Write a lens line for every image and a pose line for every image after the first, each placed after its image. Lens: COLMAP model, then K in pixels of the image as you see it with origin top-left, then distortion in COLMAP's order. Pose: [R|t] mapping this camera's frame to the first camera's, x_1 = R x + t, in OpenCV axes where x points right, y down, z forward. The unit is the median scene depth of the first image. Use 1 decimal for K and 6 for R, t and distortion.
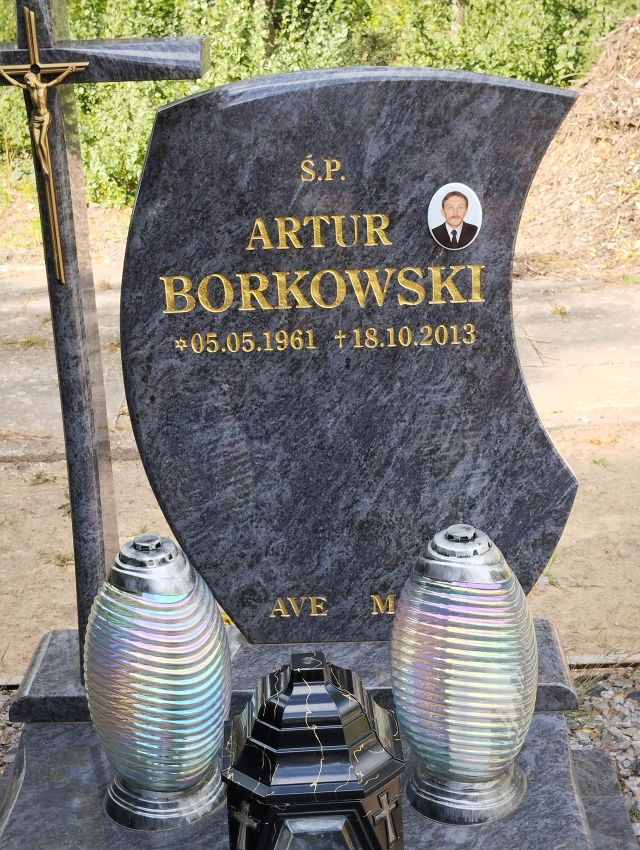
lens RADIAL K [[1343.7, 0, 315.7], [0, 1343.7, 429.3], [0, 0, 1]] dist [0.071365, 0.000000]
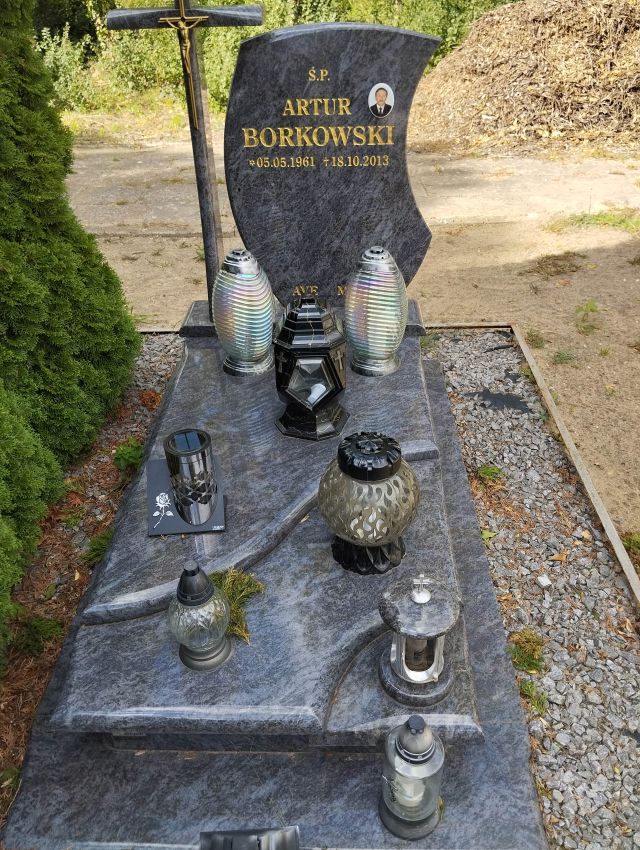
lens RADIAL K [[678.6, 0, 321.6], [0, 678.6, 428.3], [0, 0, 1]] dist [0.040782, -0.091366]
pose [[0.999807, 0.016917, 0.009950, 0.007518], [-0.018861, 0.968402, 0.248680, 0.076170], [-0.005428, -0.248820, 0.968535, -0.166722]]
